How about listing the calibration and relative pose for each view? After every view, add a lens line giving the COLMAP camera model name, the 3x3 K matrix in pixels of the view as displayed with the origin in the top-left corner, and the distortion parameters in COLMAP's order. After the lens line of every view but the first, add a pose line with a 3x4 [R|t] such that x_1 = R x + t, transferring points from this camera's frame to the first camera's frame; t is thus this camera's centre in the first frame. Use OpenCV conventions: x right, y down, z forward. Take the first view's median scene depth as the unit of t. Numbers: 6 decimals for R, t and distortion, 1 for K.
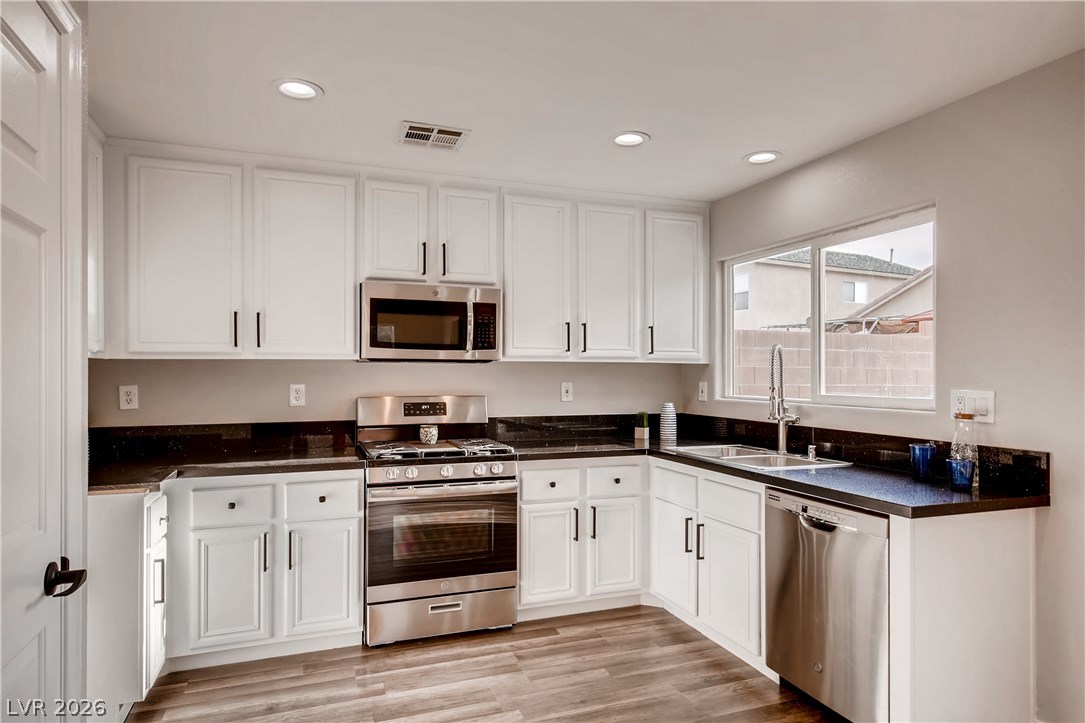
lens RADIAL K [[629.8, 0, 540.5], [0, 629.8, 369.8], [0, 0, 1]] dist [0.016051, -0.000034]
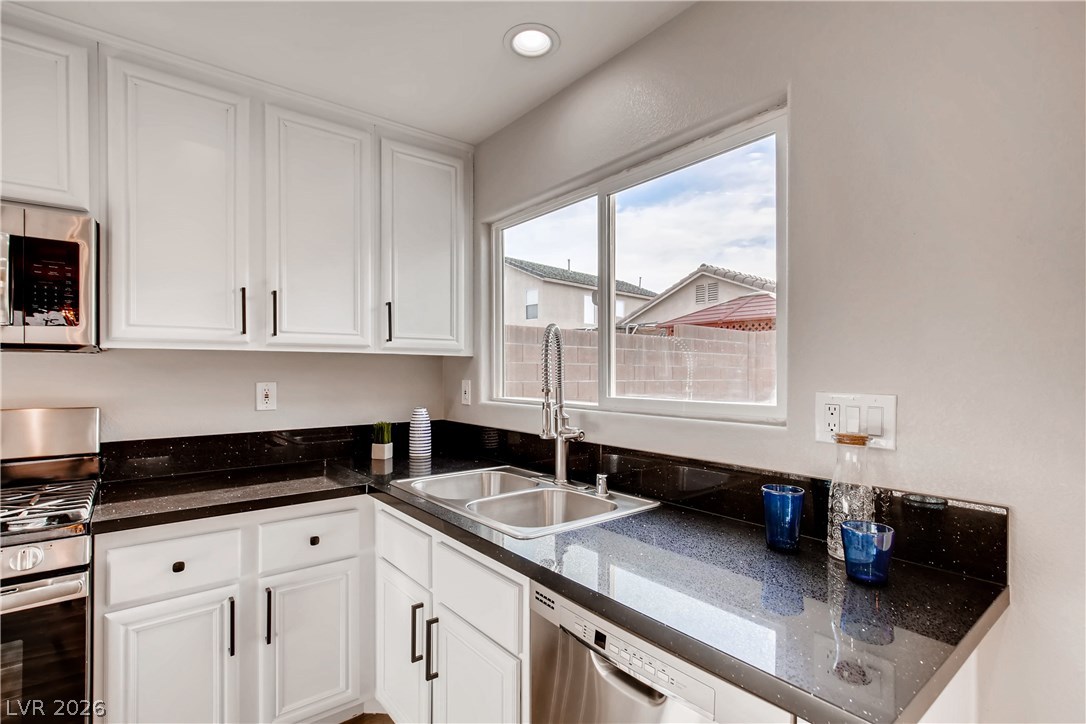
lens RADIAL K [[514.3, 0, 538.9], [0, 514.3, 371.5], [0, 0, 1]] dist [0.000948, 0.000041]
pose [[0.950140, -0.002508, 0.311813, 0.178638], [0.000615, 0.999981, 0.006169, 0.005876], [-0.311822, -0.005669, 0.950124, 0.457519]]
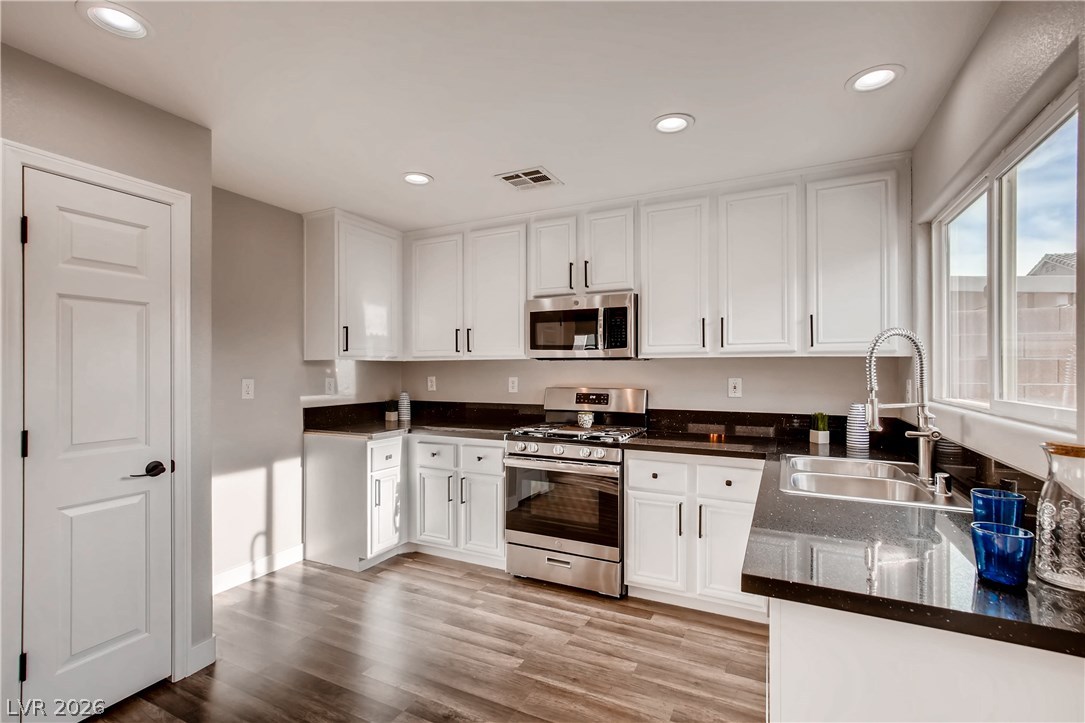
lens RADIAL K [[494.2, 0, 543.0], [0, 494.2, 367.9], [0, 0, 1]] dist [0.003292, -0.000077]
pose [[0.692601, -0.004042, -0.721310, 0.473423], [0.005189, 0.999986, -0.000621, 0.003154], [0.721302, -0.003313, 0.692612, 0.294566]]
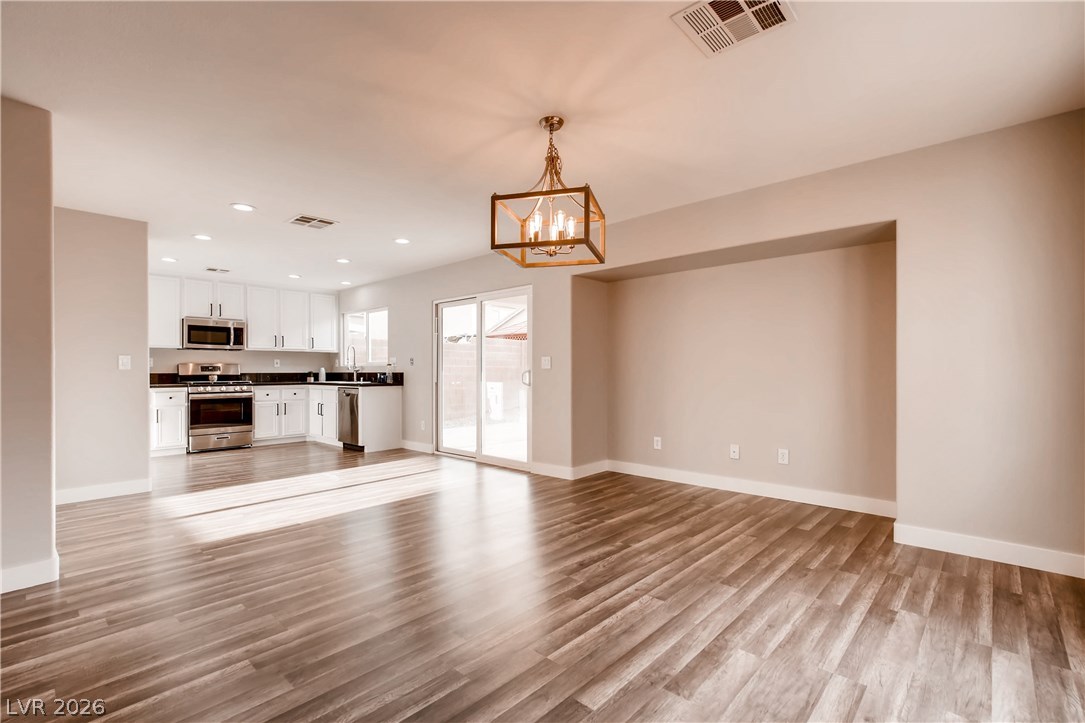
lens RADIAL K [[494.2, 0, 543.0], [0, 494.2, 367.9], [0, 0, 1]] dist [0.003292, -0.000077]
pose [[0.888874, -0.001357, 0.458149, 0.097644], [0.001592, 0.999999, -0.000126, 0.066774], [-0.458149, 0.000842, 0.888875, -1.460476]]
